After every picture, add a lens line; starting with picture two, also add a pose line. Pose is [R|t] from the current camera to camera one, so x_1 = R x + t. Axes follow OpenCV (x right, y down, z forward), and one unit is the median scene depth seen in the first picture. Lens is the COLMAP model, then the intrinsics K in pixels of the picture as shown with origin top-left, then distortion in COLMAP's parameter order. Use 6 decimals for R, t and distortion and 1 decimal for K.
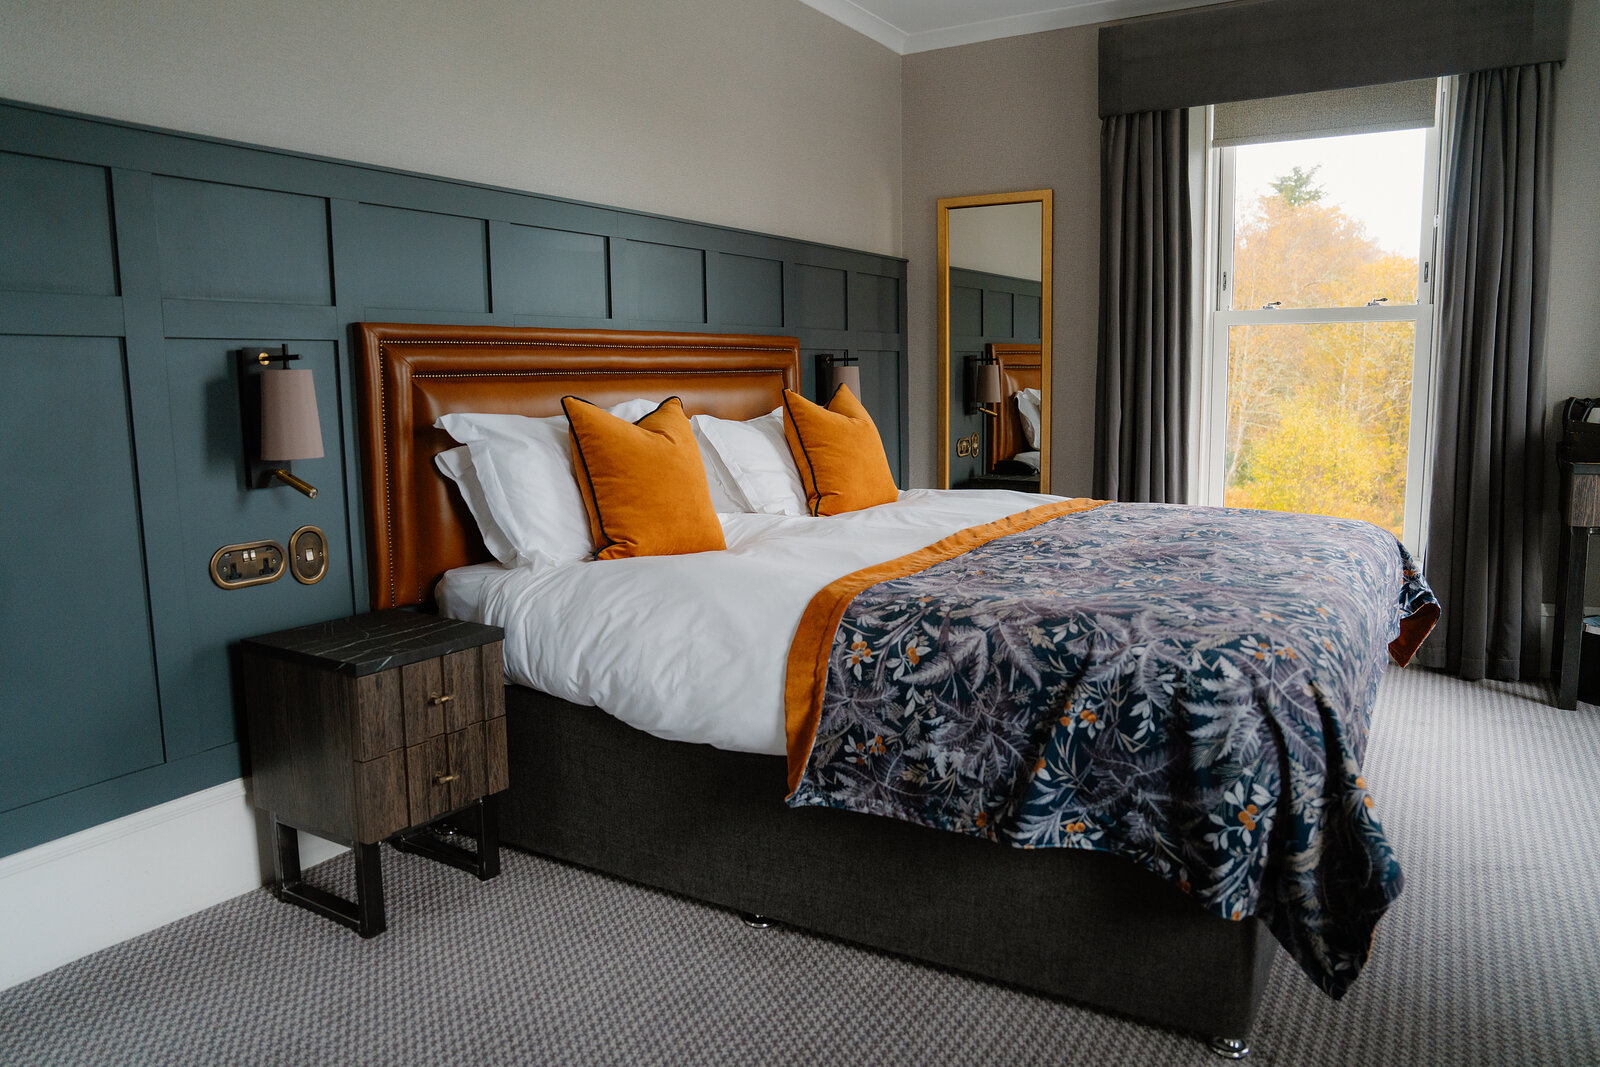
lens RADIAL K [[1139.0, 0, 799.9], [0, 1139.0, 511.6], [0, 0, 1]] dist [-0.046403, 0.014460]
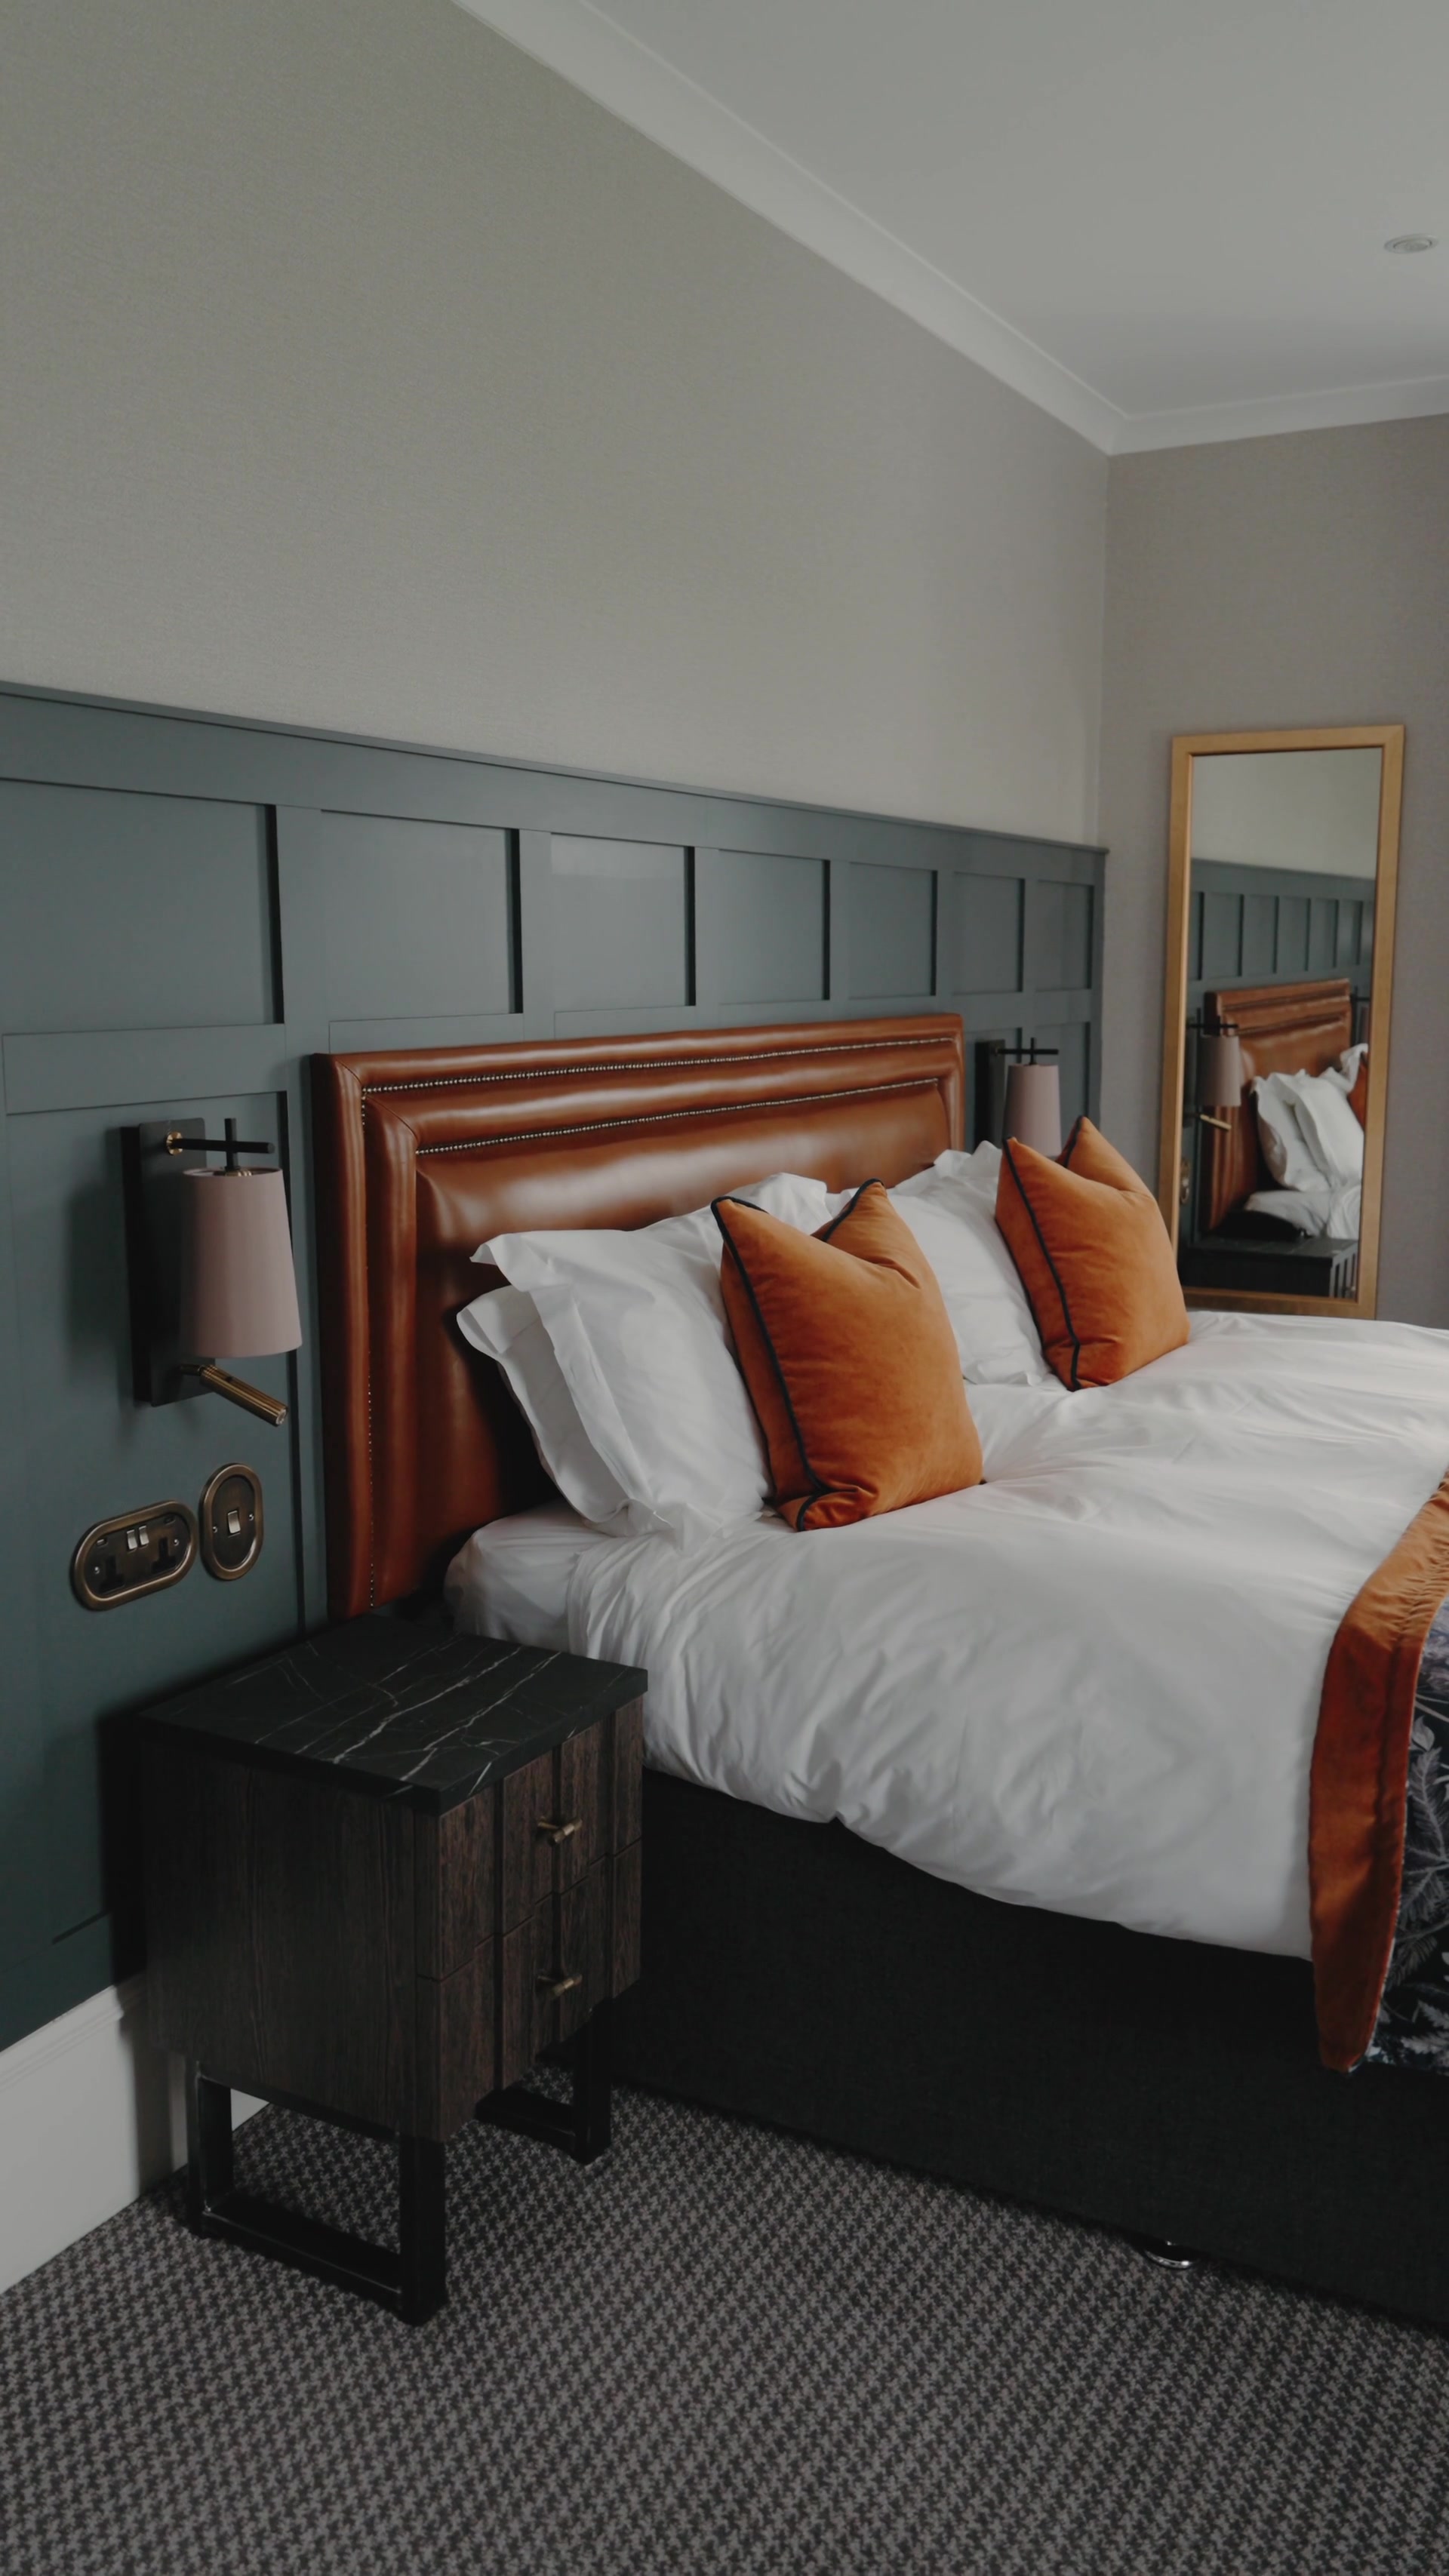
lens RADIAL K [[2051.2, 0, 749.3], [0, 2051.2, 1257.1], [0, 0, 1]] dist [0.059722, -0.067541]
pose [[0.998016, 0.003826, 0.062847, -0.269769], [-0.005293, 0.999717, 0.023188, -0.103629], [-0.062741, -0.023474, 0.997754, 0.077835]]
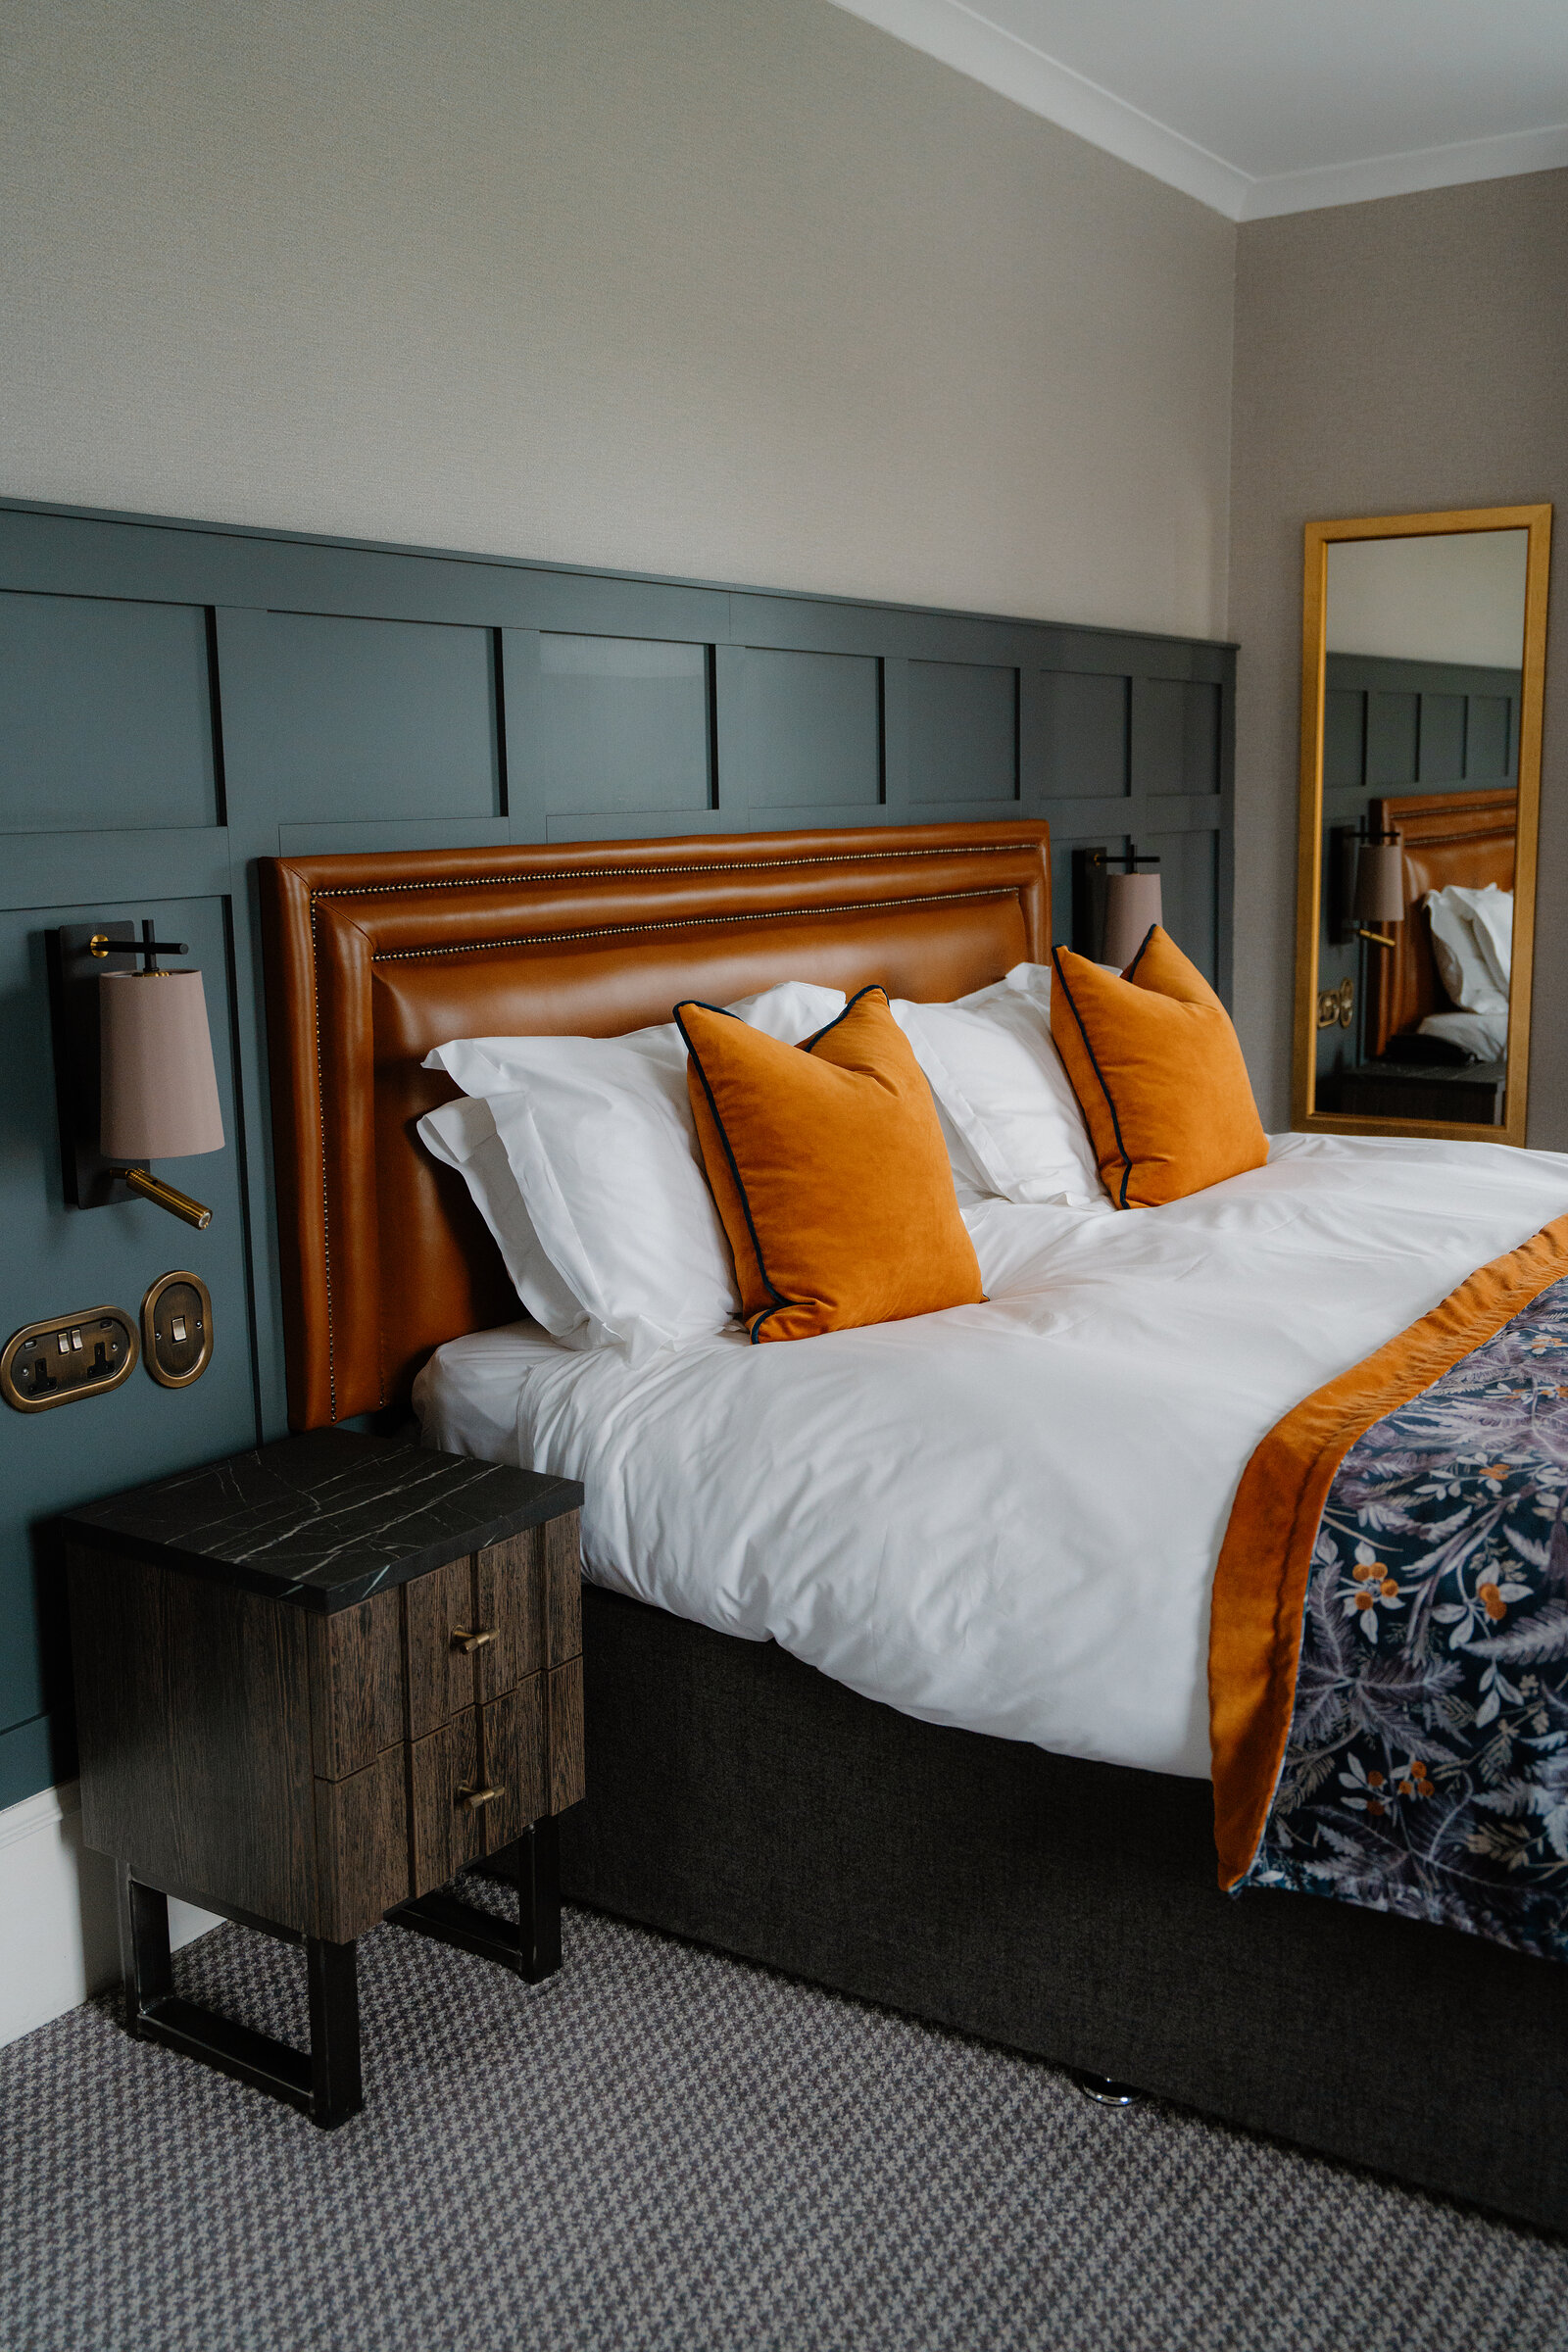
lens RADIAL K [[2198.7, 0, 817.3], [0, 2198.7, 1123.3], [0, 0, 1]] dist [0.029036, 0.000000]
pose [[0.999707, 0.002179, -0.024087, -0.133212], [-0.001392, 0.999466, 0.032653, -0.086191], [0.024145, -0.032610, 0.999176, 0.040581]]
